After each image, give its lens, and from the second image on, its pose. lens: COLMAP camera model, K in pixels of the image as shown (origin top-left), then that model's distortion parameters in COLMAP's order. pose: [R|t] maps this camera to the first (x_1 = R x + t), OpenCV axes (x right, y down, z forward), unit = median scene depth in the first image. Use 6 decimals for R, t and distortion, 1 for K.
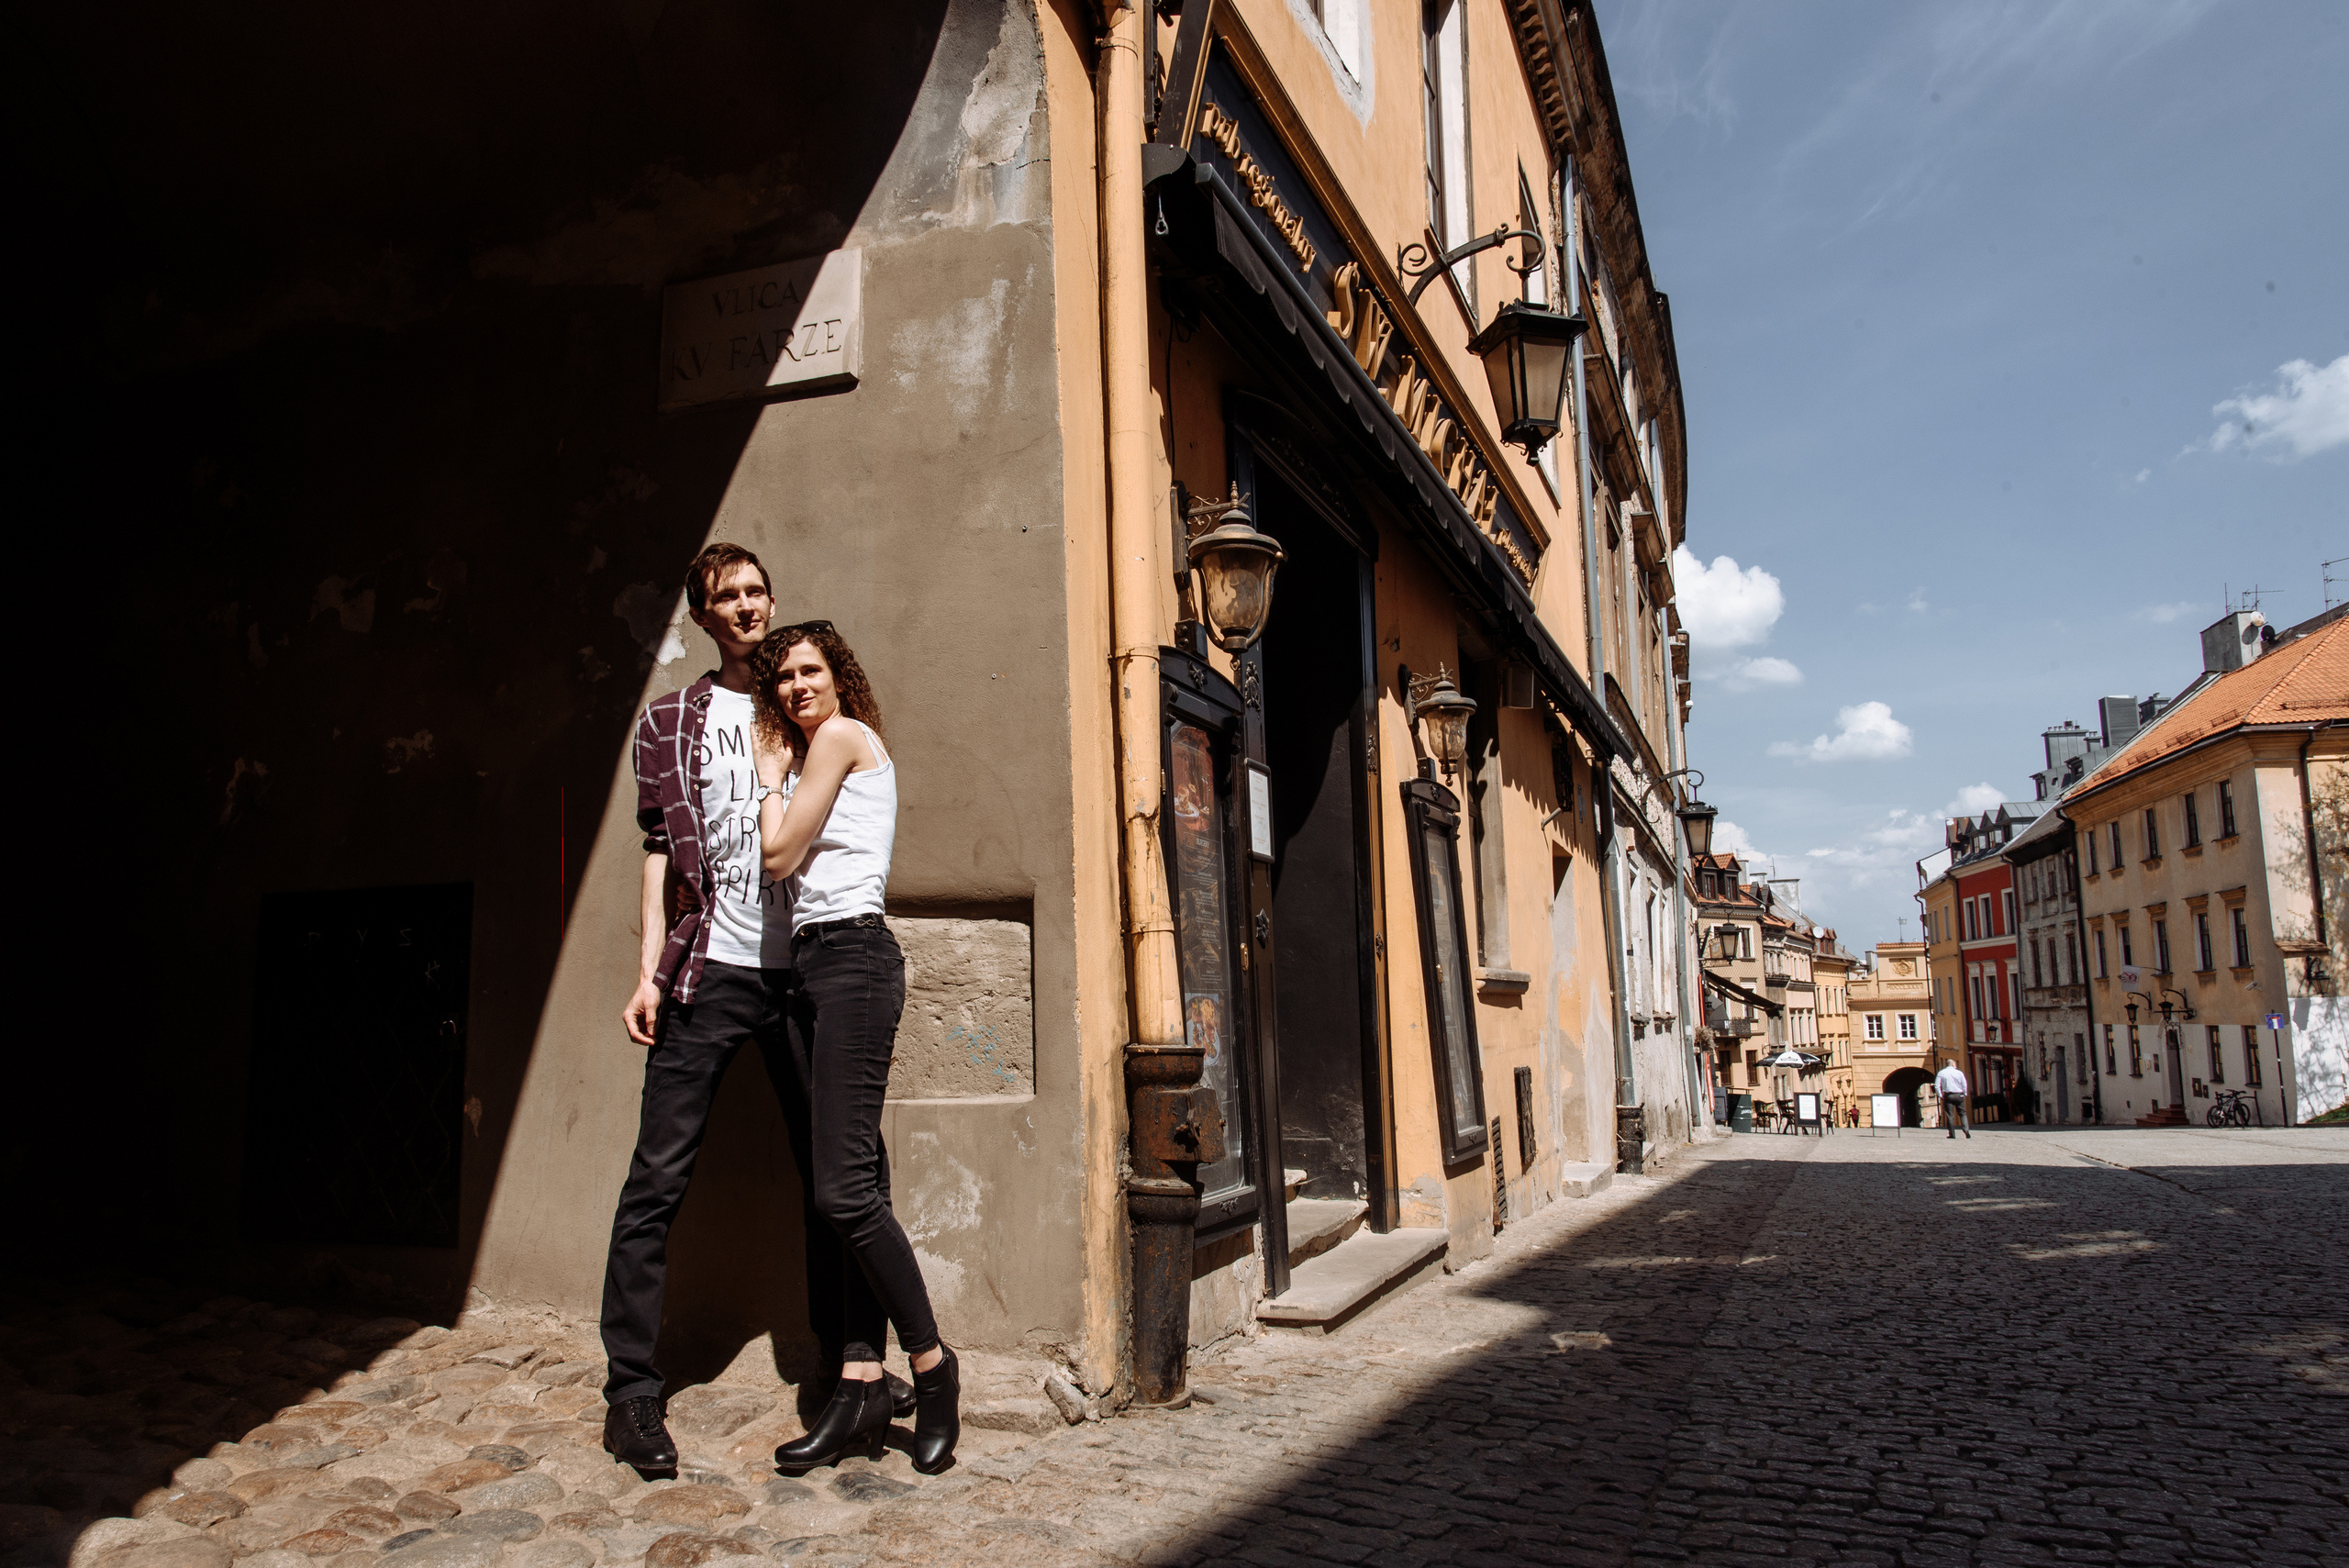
lens RADIAL K [[1631.5, 0, 1174.5], [0, 1631.5, 784.0], [0, 0, 1]] dist [0.009661, -0.053792]
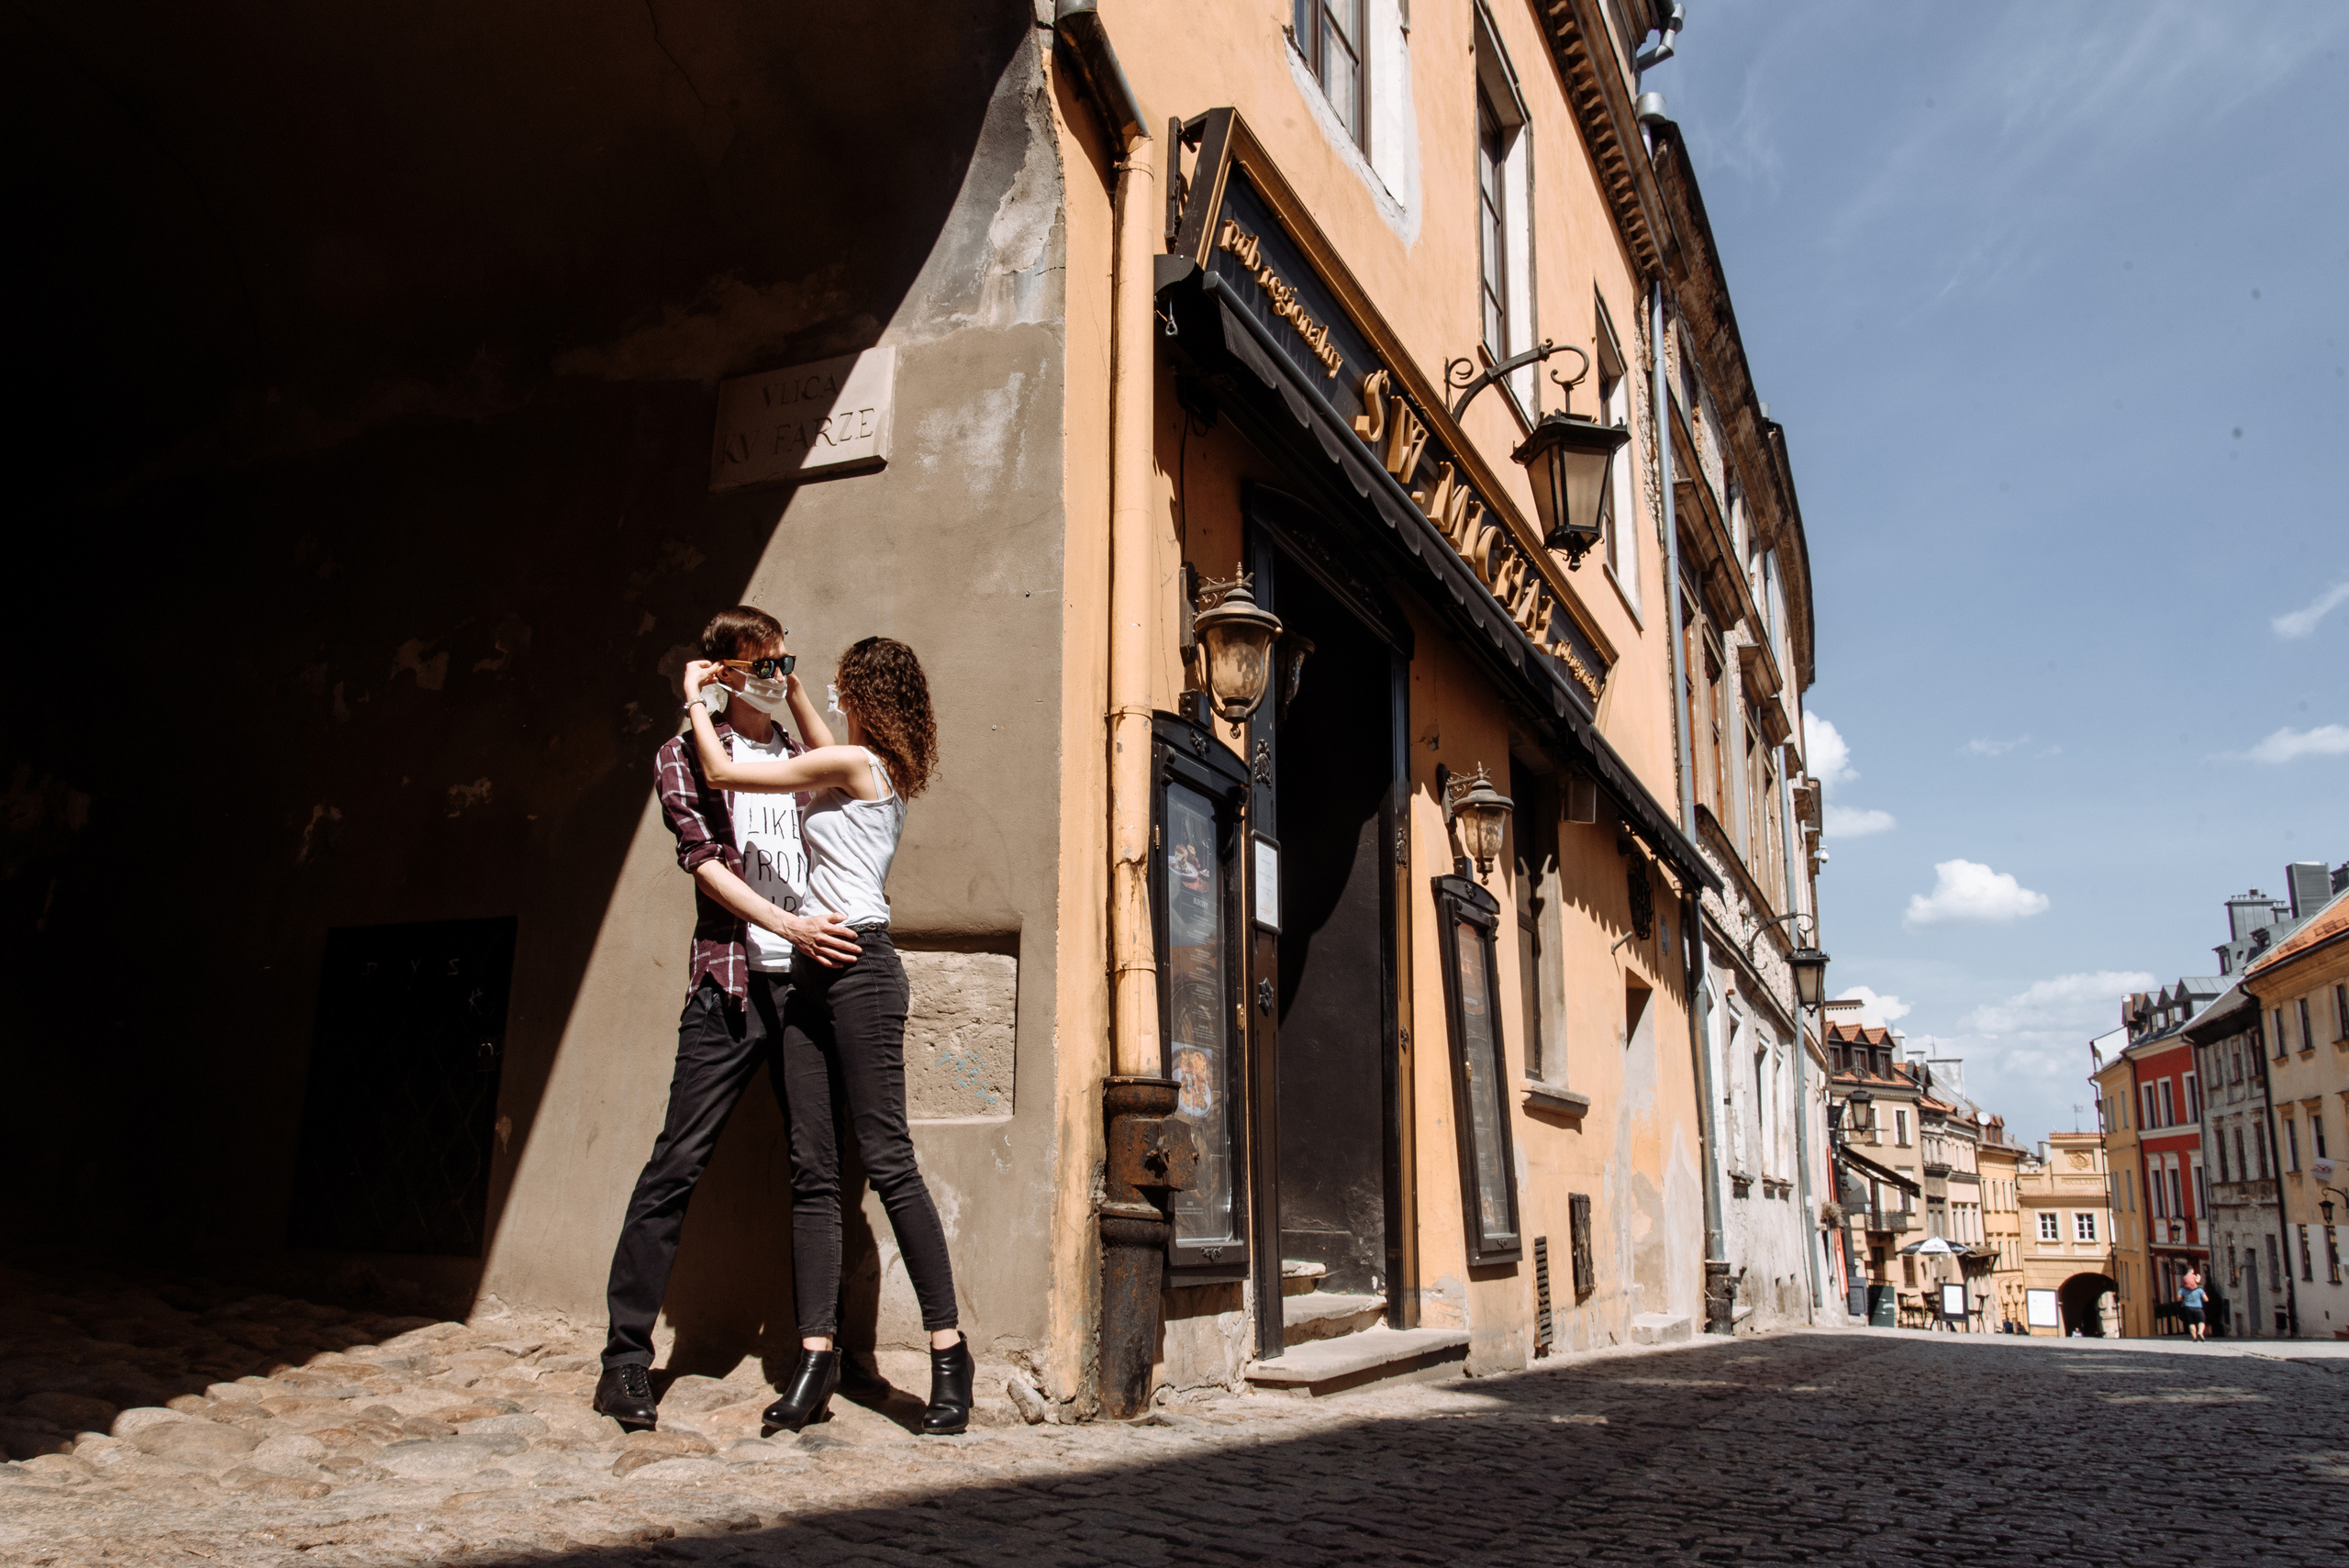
lens RADIAL K [[1784.3, 0, 1182.1], [0, 1784.3, 775.4], [0, 0, 1]] dist [-0.008529, -0.064019]
pose [[0.997214, 0.018647, -0.072221, 0.067353], [-0.026123, 0.994234, -0.103999, 0.057706], [0.069866, 0.105596, 0.991952, -0.107490]]
